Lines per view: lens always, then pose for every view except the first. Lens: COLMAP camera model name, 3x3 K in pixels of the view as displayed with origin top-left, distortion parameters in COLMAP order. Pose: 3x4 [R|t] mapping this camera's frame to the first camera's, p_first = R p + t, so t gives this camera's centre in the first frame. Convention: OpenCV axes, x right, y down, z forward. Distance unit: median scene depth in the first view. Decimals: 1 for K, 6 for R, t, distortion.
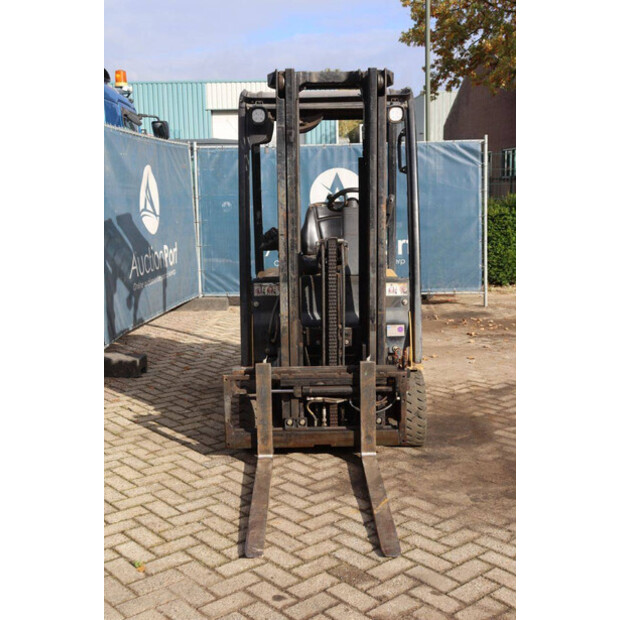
lens RADIAL K [[756.8, 0, 310.0], [0, 756.8, 307.2], [0, 0, 1]] dist [0.046569, 0.000000]
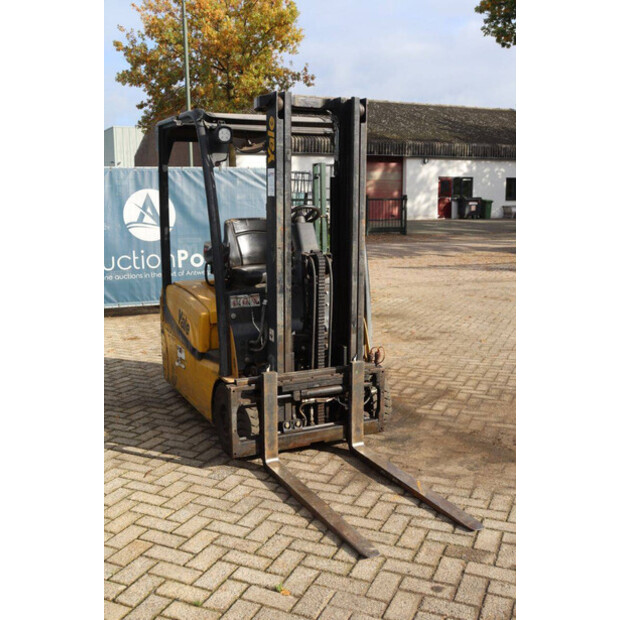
lens RADIAL K [[641.8, 0, 311.0], [0, 641.8, 312.2], [0, 0, 1]] dist [-0.013809, 0.000000]
pose [[0.912382, -0.058495, 0.405139, -0.358047], [0.057367, 0.998241, 0.014937, -0.017675], [-0.405300, 0.009614, 0.914133, 0.167623]]
